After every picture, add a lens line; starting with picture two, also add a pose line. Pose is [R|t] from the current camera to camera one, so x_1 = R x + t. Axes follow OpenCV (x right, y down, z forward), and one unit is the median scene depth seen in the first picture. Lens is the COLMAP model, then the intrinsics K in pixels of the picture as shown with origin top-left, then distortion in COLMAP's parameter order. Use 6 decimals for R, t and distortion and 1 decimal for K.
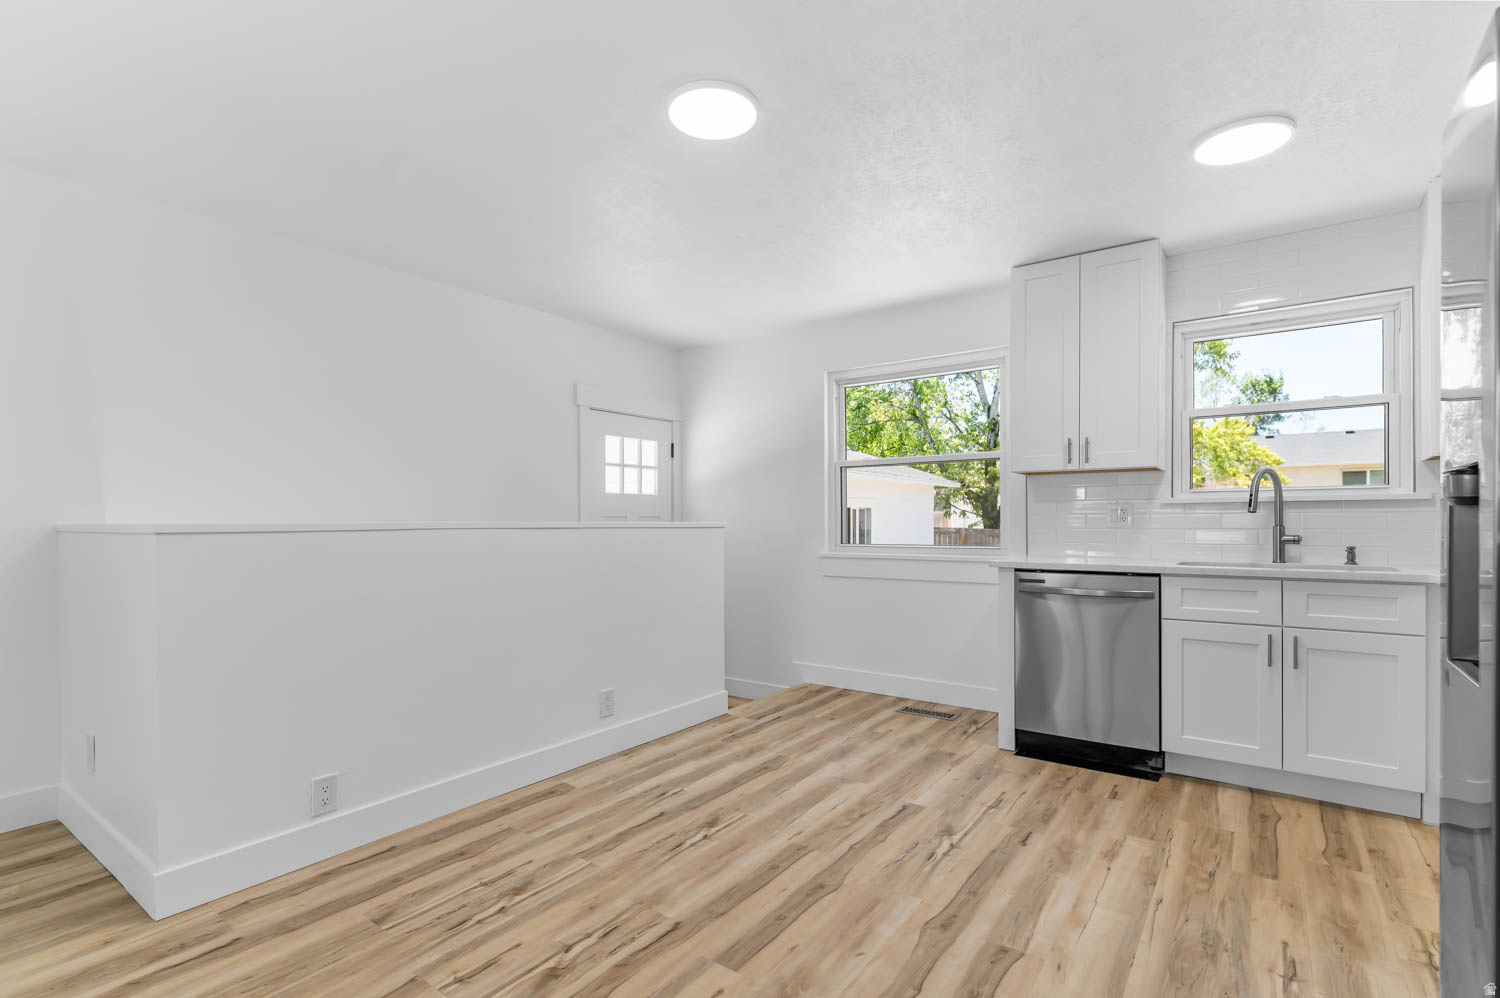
lens RADIAL K [[703.3, 0, 758.1], [0, 703.3, 503.2], [0, 0, 1]] dist [0.000318, -0.000108]
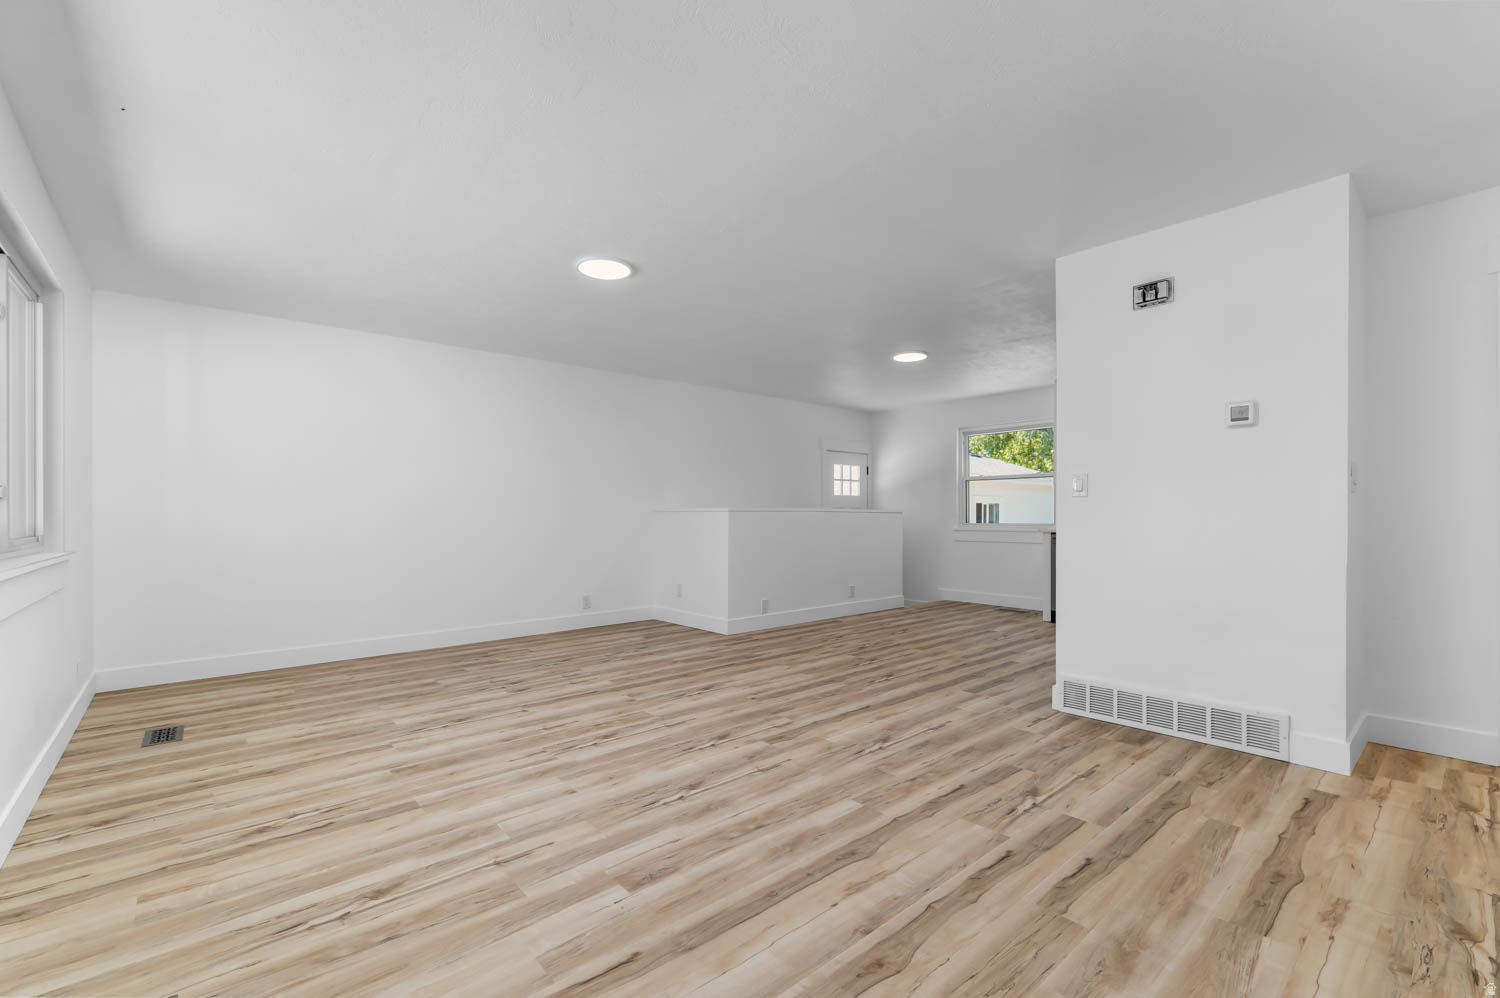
lens RADIAL K [[641.6, 0, 758.0], [0, 641.6, 513.6], [0, 0, 1]] dist [0.000689, 0.000346]
pose [[0.975632, 0.002530, -0.219400, -0.060267], [0.002169, 0.999773, 0.021173, -0.003523], [0.219404, -0.021133, 0.975405, -1.053324]]
